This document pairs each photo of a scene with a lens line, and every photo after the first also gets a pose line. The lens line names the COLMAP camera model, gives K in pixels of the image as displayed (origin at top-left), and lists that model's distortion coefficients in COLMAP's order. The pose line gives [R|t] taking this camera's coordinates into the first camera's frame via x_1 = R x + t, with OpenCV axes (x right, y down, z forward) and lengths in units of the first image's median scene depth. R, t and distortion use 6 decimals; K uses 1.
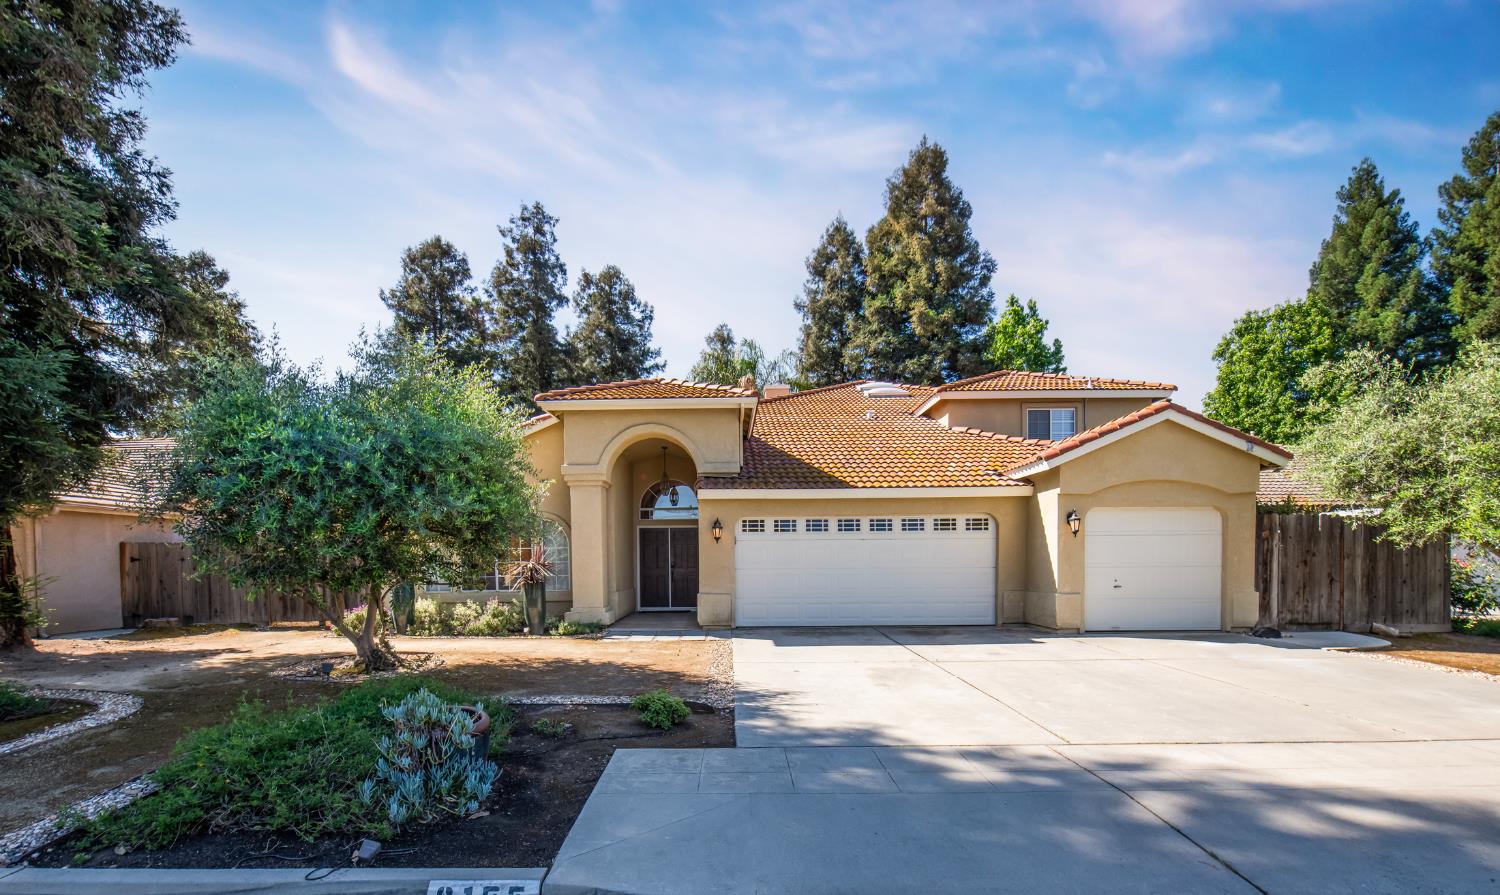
lens RADIAL K [[671.8, 0, 750.6], [0, 671.8, 585.9], [0, 0, 1]] dist [-0.008399, -0.000420]
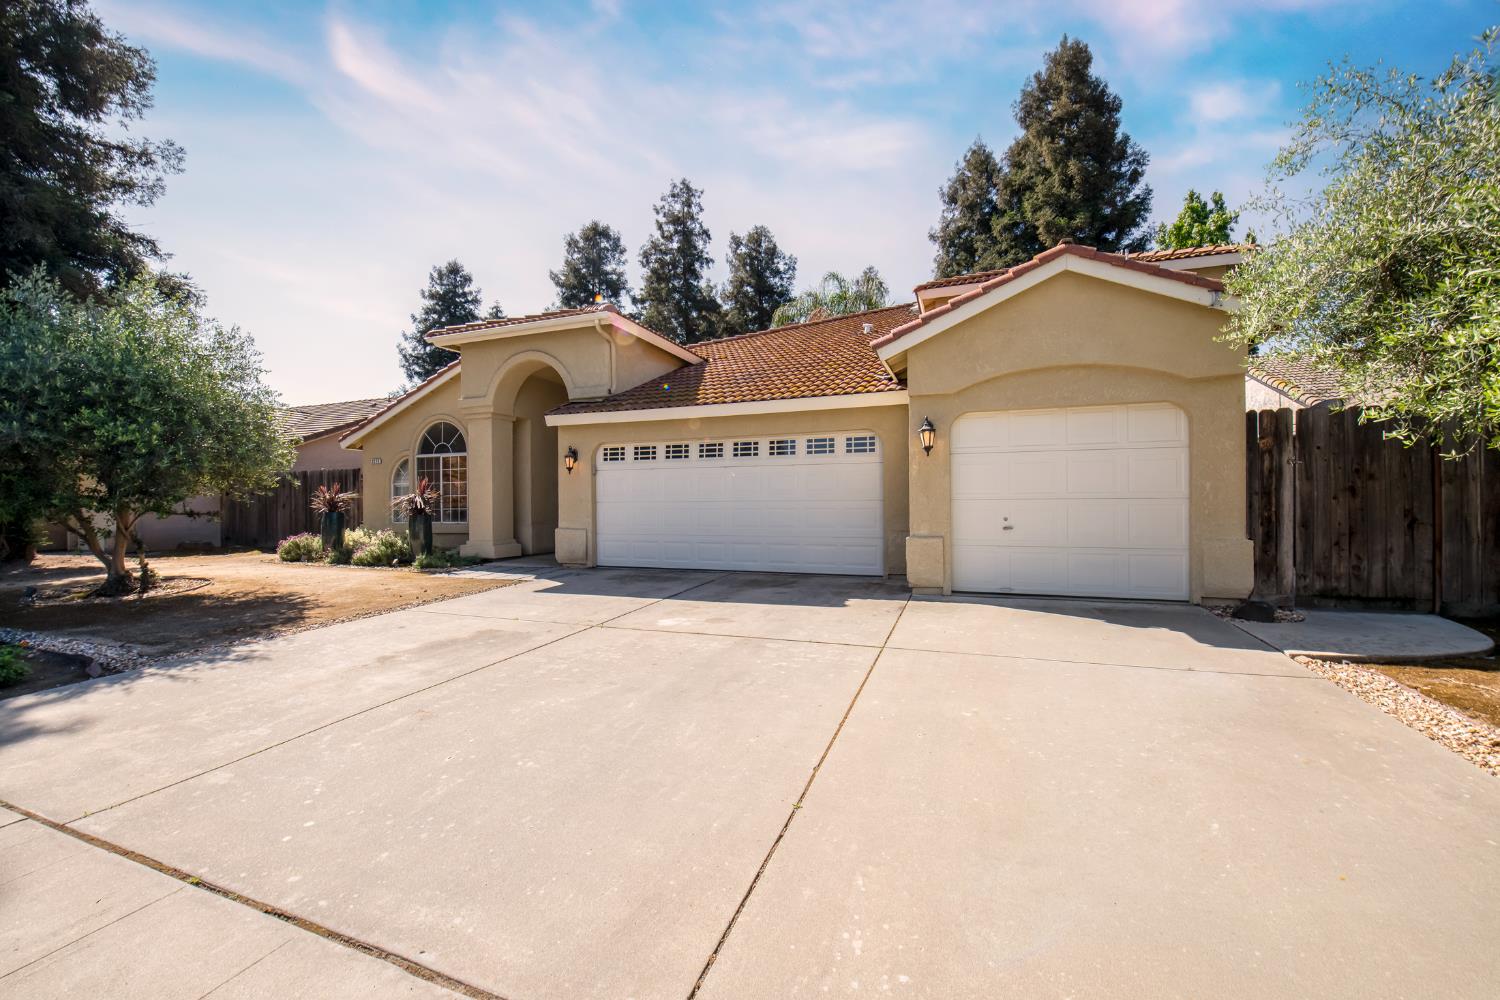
lens RADIAL K [[620.1, 0, 712.7], [0, 620.1, 502.8], [0, 0, 1]] dist [-0.020658, 0.000081]
pose [[0.937807, 0.001803, -0.347152, 0.111273], [-0.011633, 0.999588, -0.026233, -0.001060], [0.346961, 0.028640, 0.937442, 0.072085]]
